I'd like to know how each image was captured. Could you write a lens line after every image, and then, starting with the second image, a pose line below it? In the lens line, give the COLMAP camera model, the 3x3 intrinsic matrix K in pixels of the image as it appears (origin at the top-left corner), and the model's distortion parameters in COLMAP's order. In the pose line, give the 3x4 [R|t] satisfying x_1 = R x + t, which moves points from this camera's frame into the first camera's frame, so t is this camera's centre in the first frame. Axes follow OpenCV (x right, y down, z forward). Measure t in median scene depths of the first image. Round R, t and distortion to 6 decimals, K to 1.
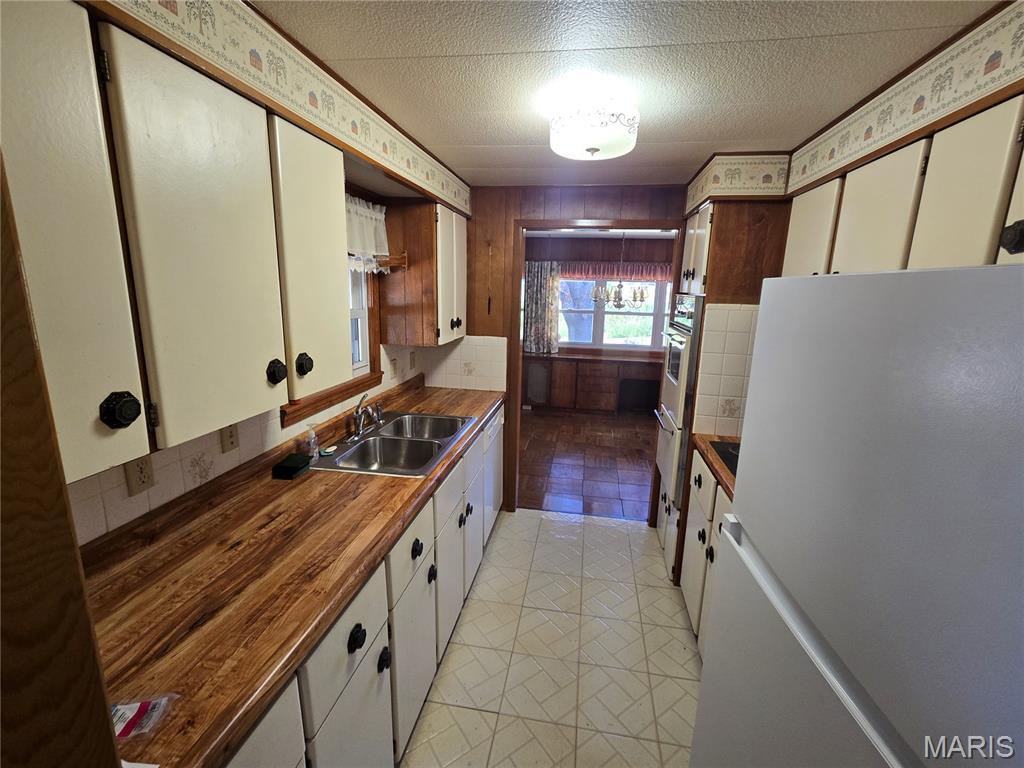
lens RADIAL K [[454.9, 0, 508.6], [0, 454.9, 384.4], [0, 0, 1]] dist [-0.000267, -0.000066]
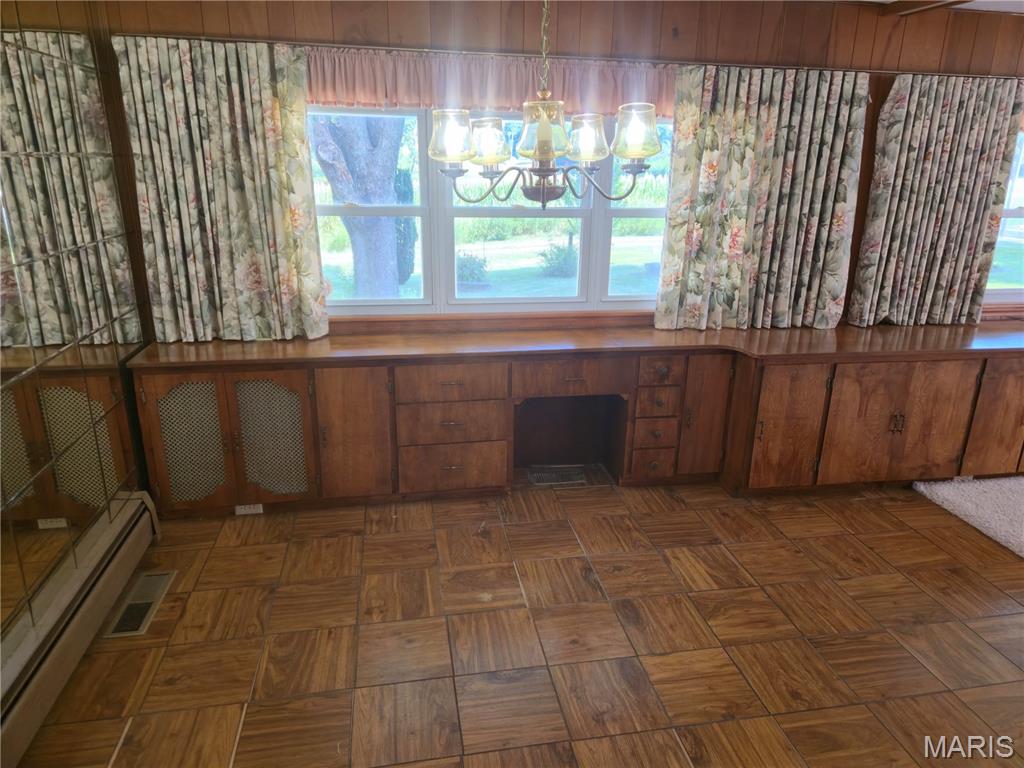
lens RADIAL K [[680.6, 0, 514.6], [0, 680.6, 388.5], [0, 0, 1]] dist [0.040937, 0.000792]
pose [[0.935559, -0.116437, 0.333424, 0.065677], [0.078866, 0.989127, 0.124130, -0.086377], [-0.344252, -0.089836, 0.934570, 0.488843]]
